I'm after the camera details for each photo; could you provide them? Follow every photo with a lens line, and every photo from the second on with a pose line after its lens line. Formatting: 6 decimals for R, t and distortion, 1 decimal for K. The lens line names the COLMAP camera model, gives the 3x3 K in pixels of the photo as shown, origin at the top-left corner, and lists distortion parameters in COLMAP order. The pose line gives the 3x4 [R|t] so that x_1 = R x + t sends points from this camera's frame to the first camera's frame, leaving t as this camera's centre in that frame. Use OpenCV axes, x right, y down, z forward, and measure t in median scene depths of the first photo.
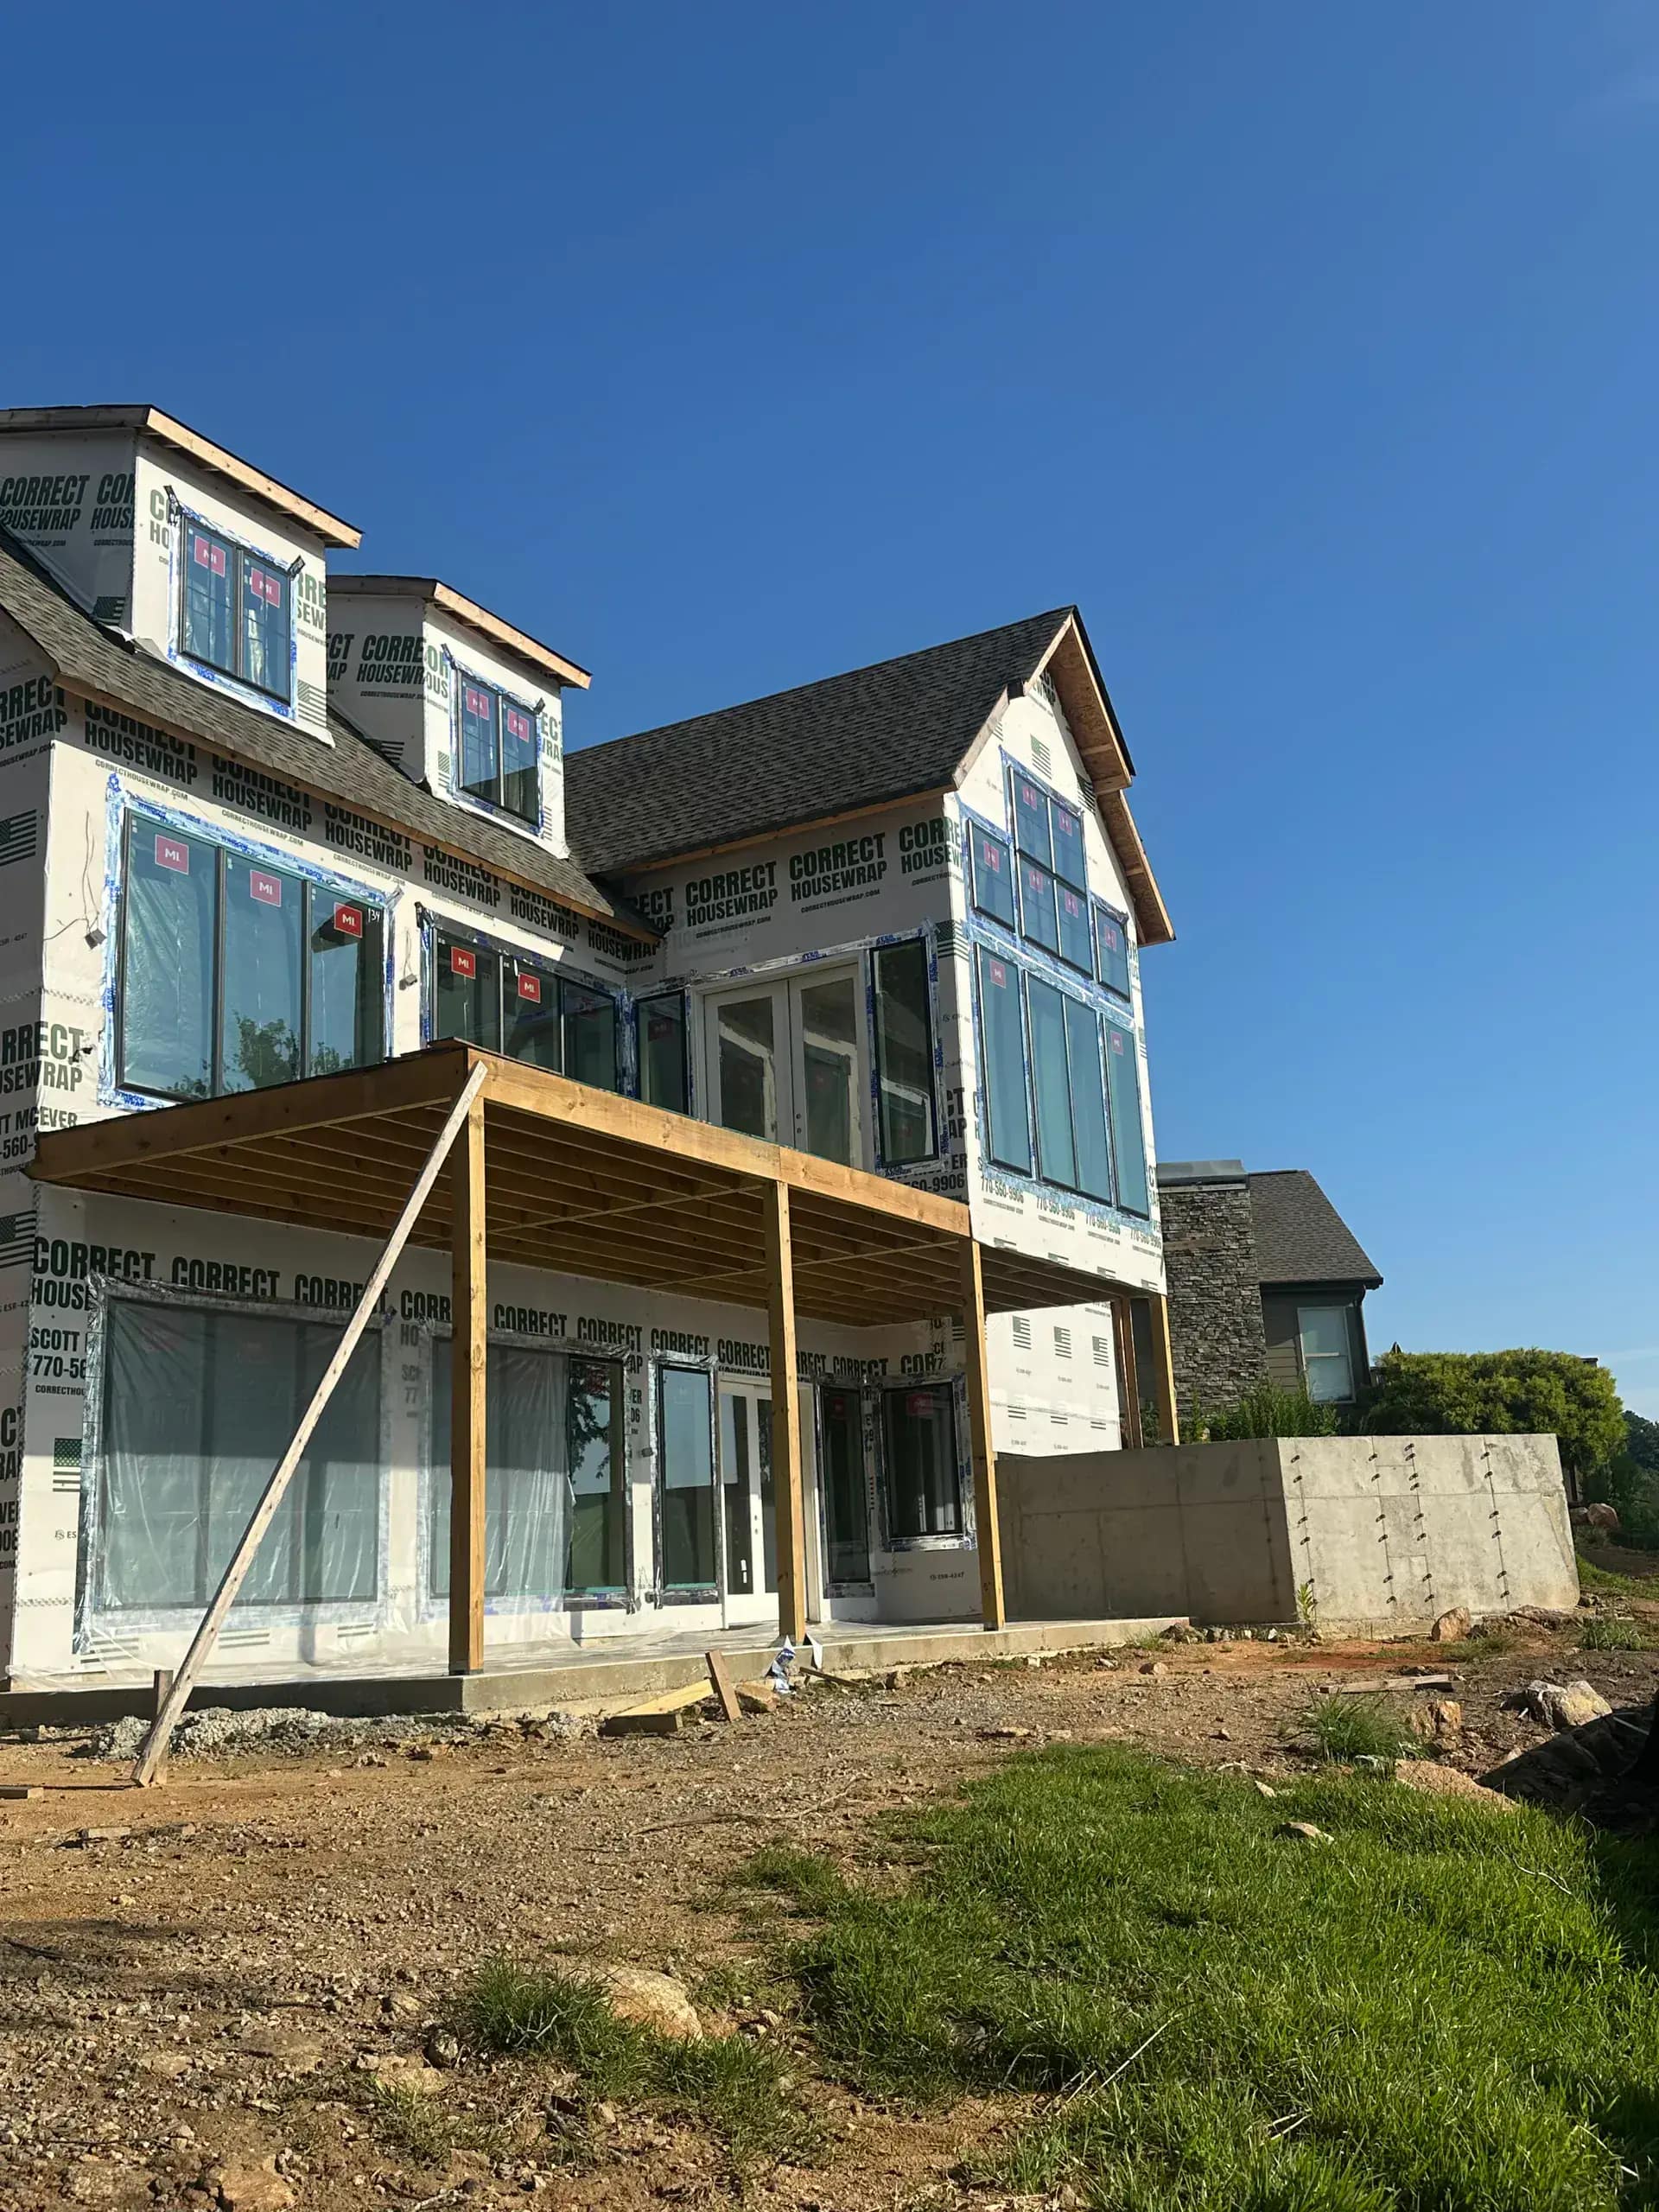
lens RADIAL K [[2040.7, 0, 829.5], [0, 2040.7, 1106.0], [0, 0, 1]] dist [0.179806, -0.429169]
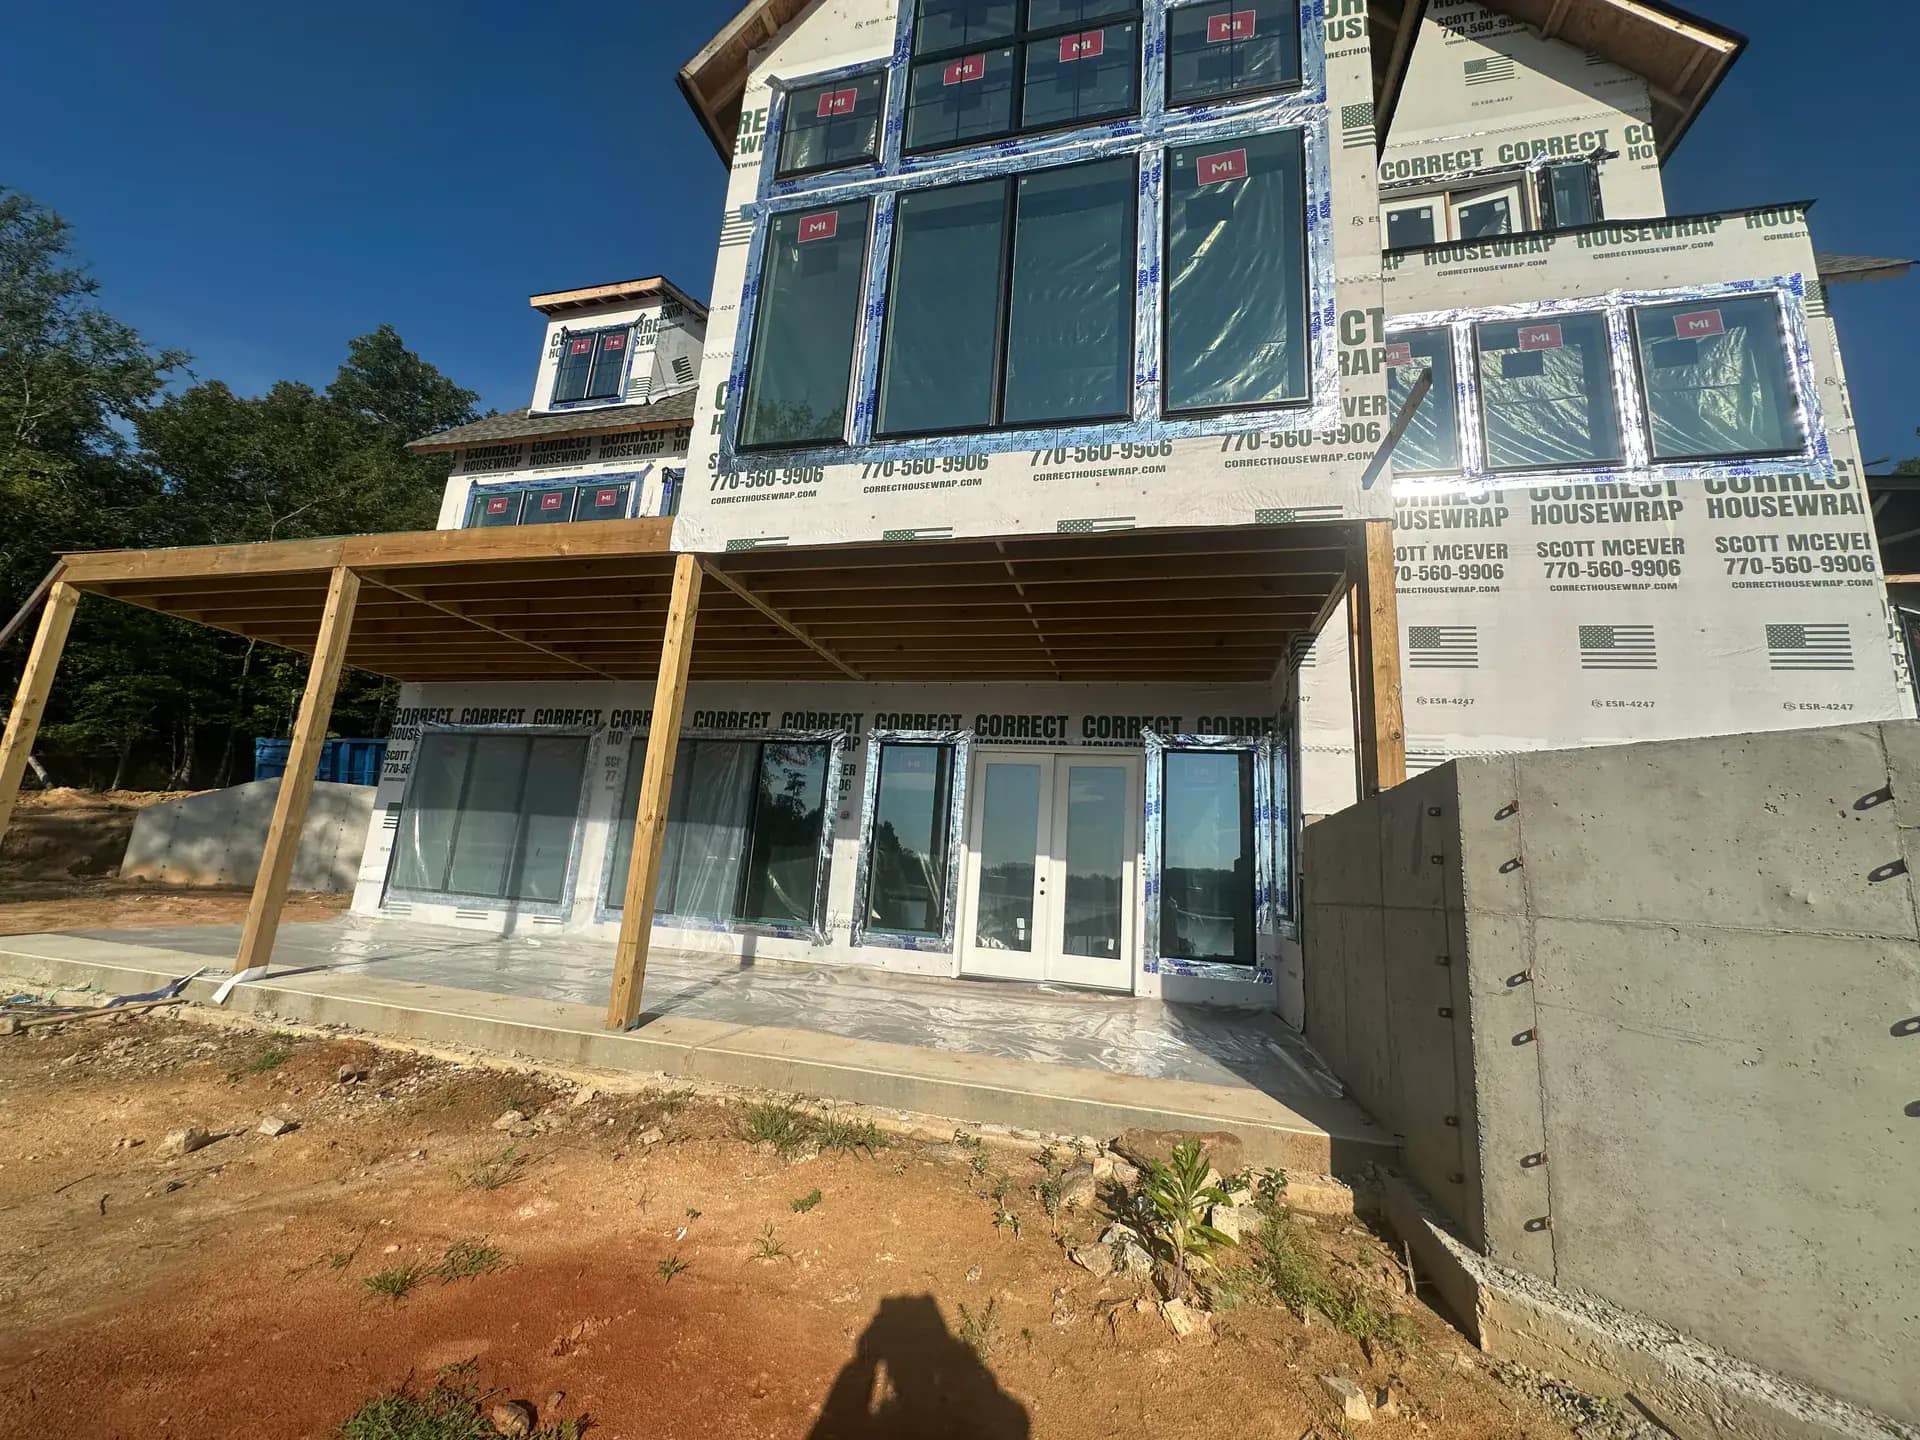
lens RADIAL K [[762.7, 0, 960.0], [0, 762.7, 720.0], [0, 0, 1]] dist [-0.000064, 0.000059]
pose [[0.267287, -0.134374, -0.954202, 0.381505], [0.147830, 0.984225, -0.097193, 0.176596], [0.952210, -0.115082, 0.282936, 0.996780]]
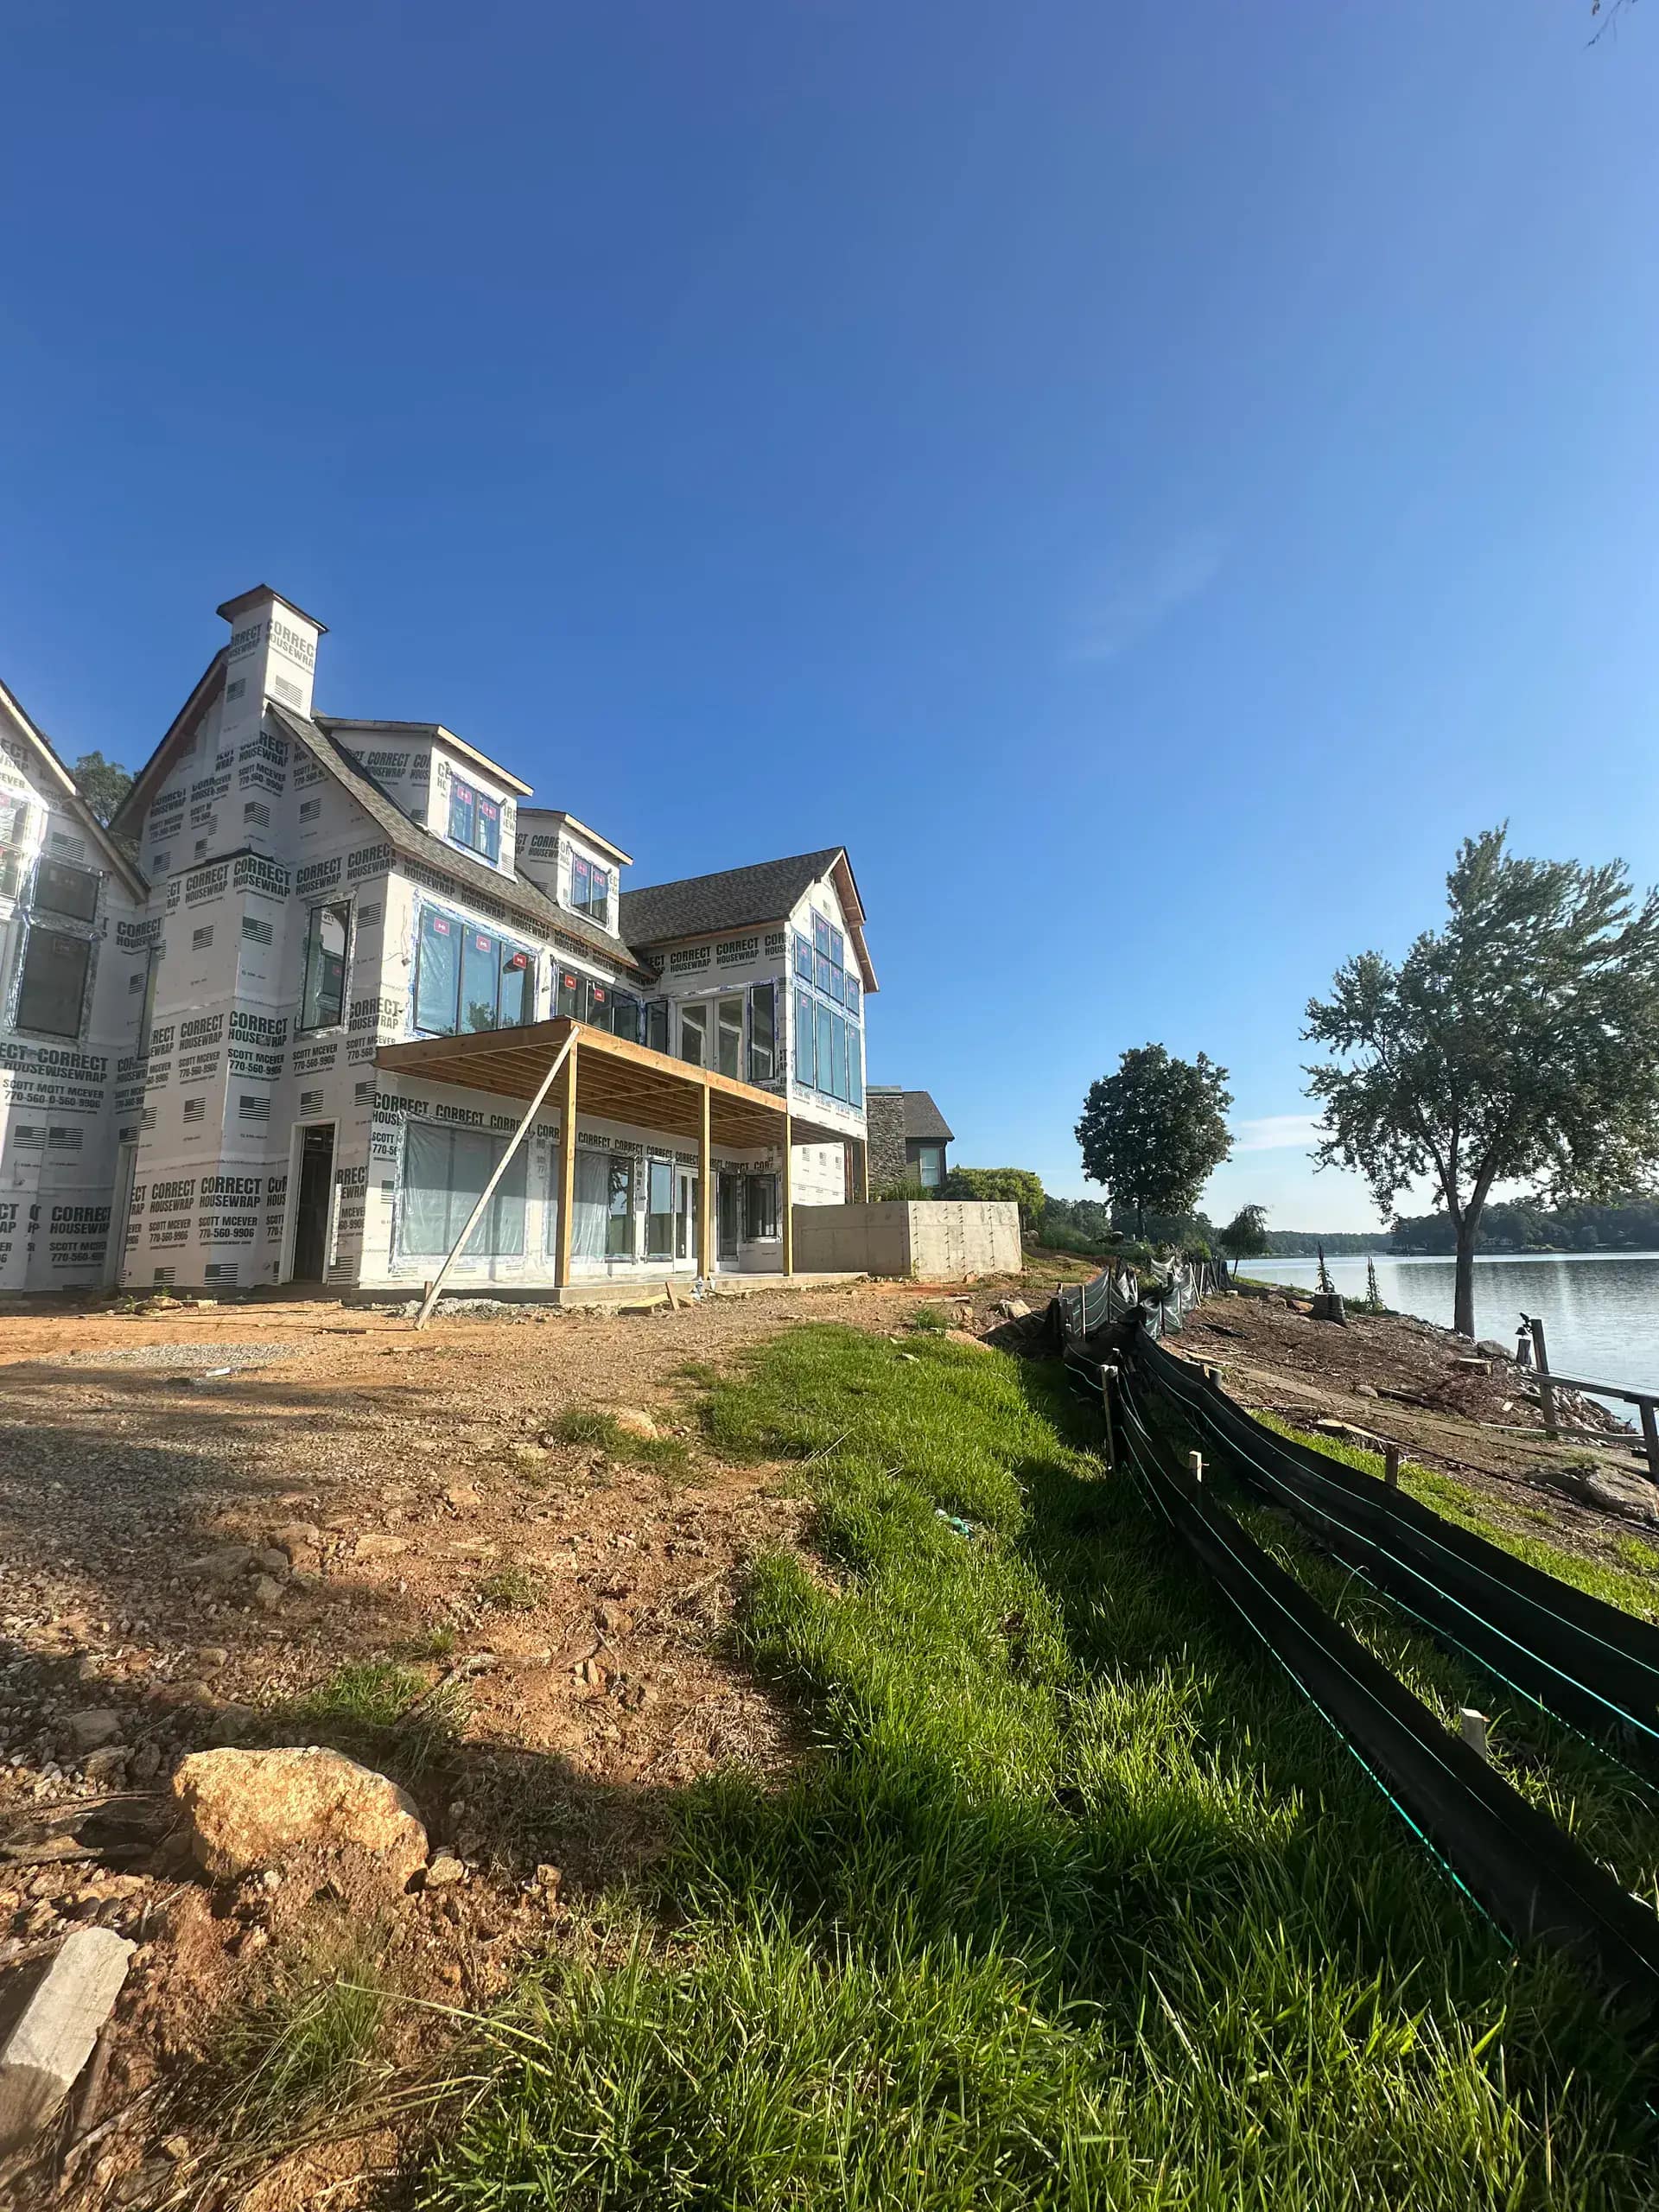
lens RADIAL K [[878.5, 0, 831.8], [0, 878.5, 1102.7], [0, 0, 1]] dist [-0.003368, 0.000097]
pose [[0.991757, 0.047838, 0.118866, -0.000138], [-0.053971, 0.997343, 0.048925, 0.000345], [-0.116210, -0.054938, 0.991704, -0.009513]]
